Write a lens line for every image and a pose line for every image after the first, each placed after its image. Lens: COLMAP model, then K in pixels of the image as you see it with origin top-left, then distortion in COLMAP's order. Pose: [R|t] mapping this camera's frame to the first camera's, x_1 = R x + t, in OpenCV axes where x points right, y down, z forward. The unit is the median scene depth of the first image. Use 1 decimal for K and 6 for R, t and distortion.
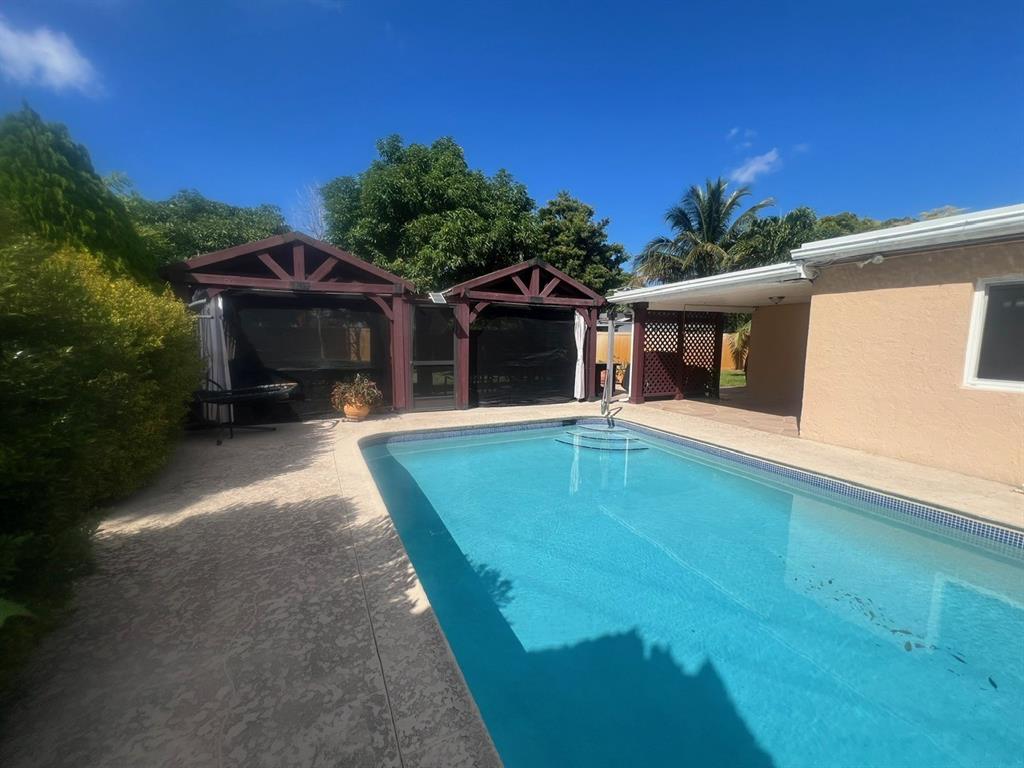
lens RADIAL K [[409.8, 0, 508.4], [0, 409.8, 382.9], [0, 0, 1]] dist [-0.004765, -0.000138]
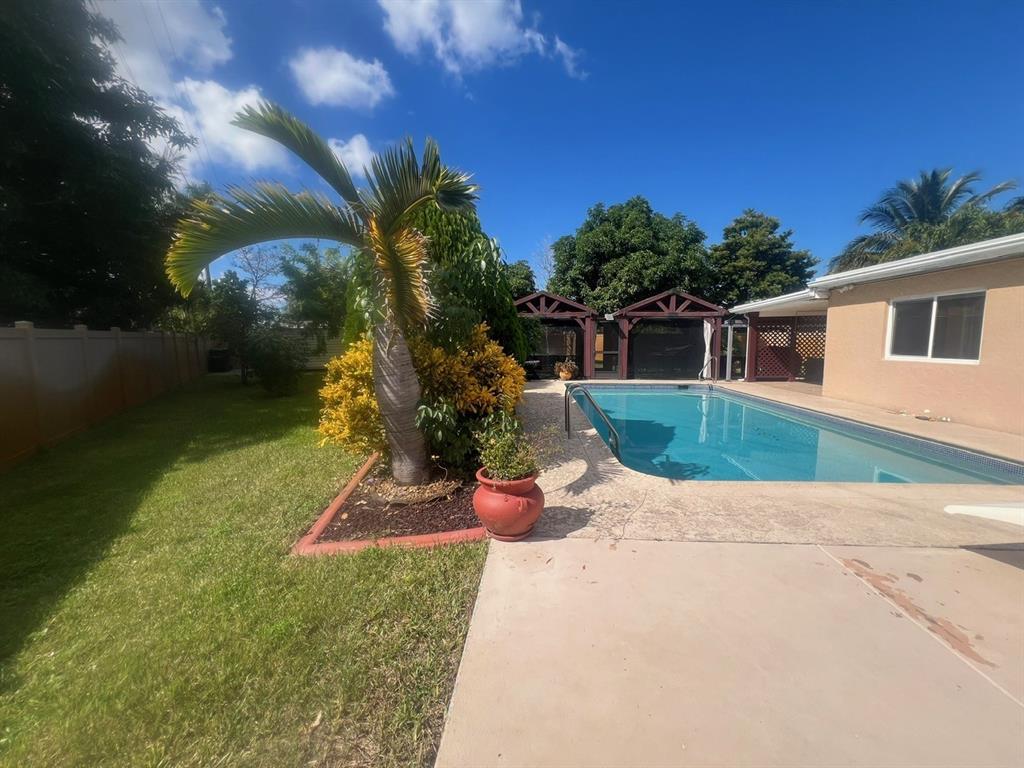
lens RADIAL K [[409.8, 0, 510.8], [0, 409.8, 385.7], [0, 0, 1]] dist [-0.004765, -0.000138]
pose [[0.873327, 0.036192, -0.485789, 0.280428], [-0.039113, 0.999226, 0.004127, 0.089779], [0.485562, 0.015396, 0.874066, -0.666735]]
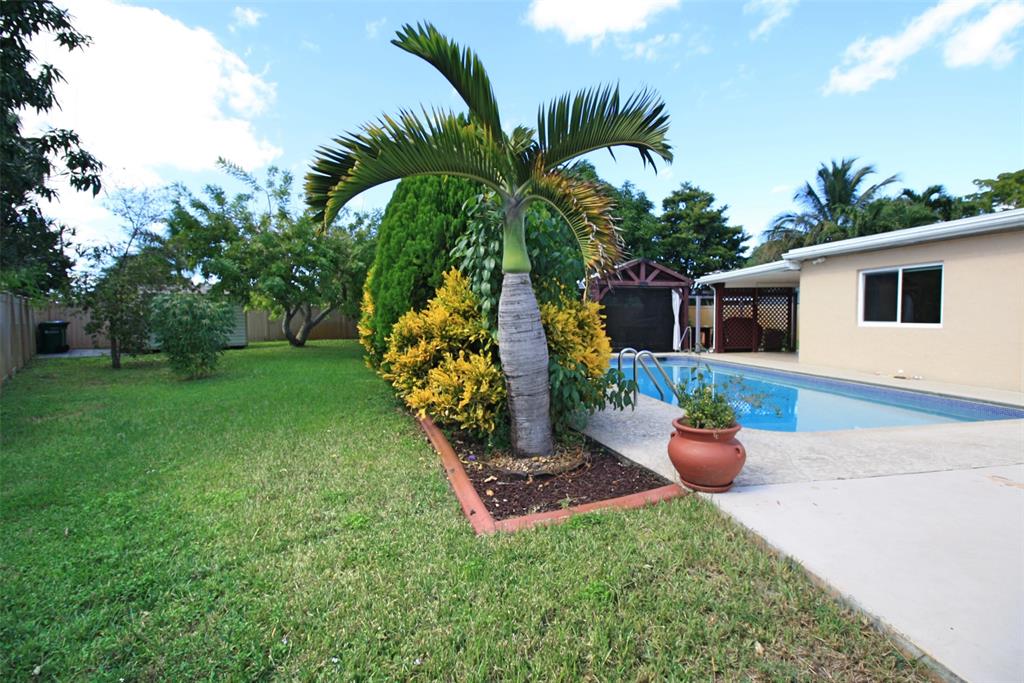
lens RADIAL K [[480.0, 0, 520.4], [0, 480.0, 336.8], [0, 0, 1]] dist [-0.007256, -0.005261]
pose [[0.965212, -0.003488, -0.261444, 0.085747], [-0.015455, 0.997402, -0.070364, 0.120764], [0.261010, 0.071957, 0.962651, -0.783618]]
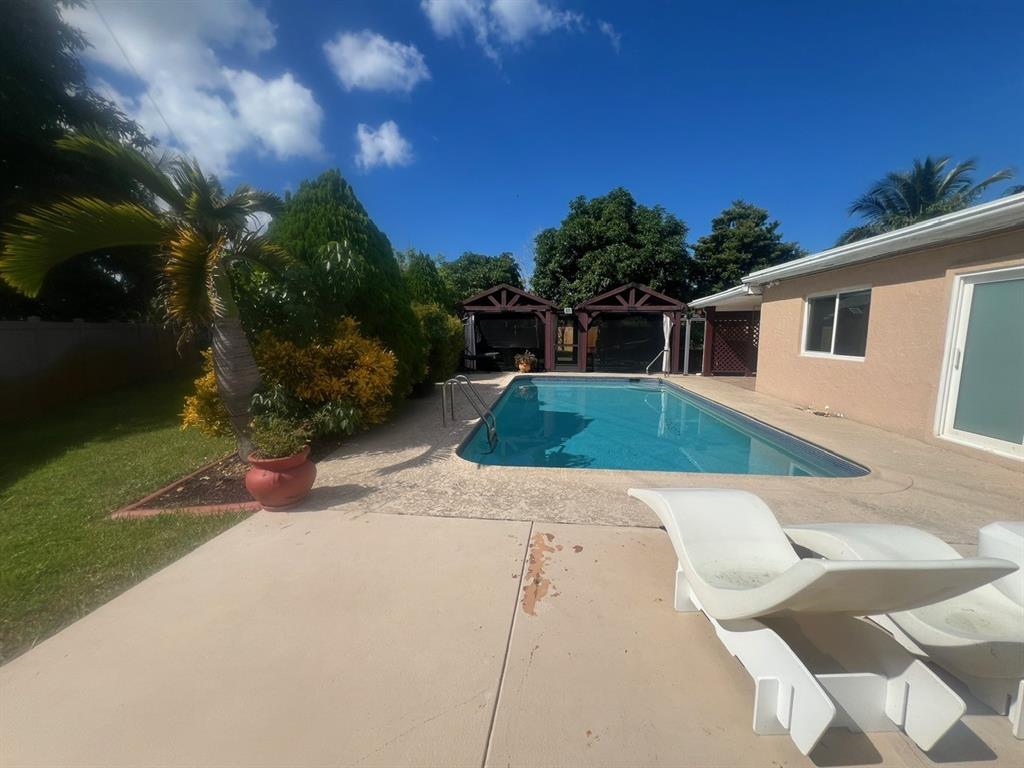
lens RADIAL K [[409.8, 0, 512.1], [0, 409.8, 387.0], [0, 0, 1]] dist [-0.004765, -0.000138]
pose [[0.851385, 0.059483, -0.521158, 0.489078], [-0.051165, 0.998229, 0.030348, 0.078649], [0.522040, 0.000827, 0.852921, -0.591968]]
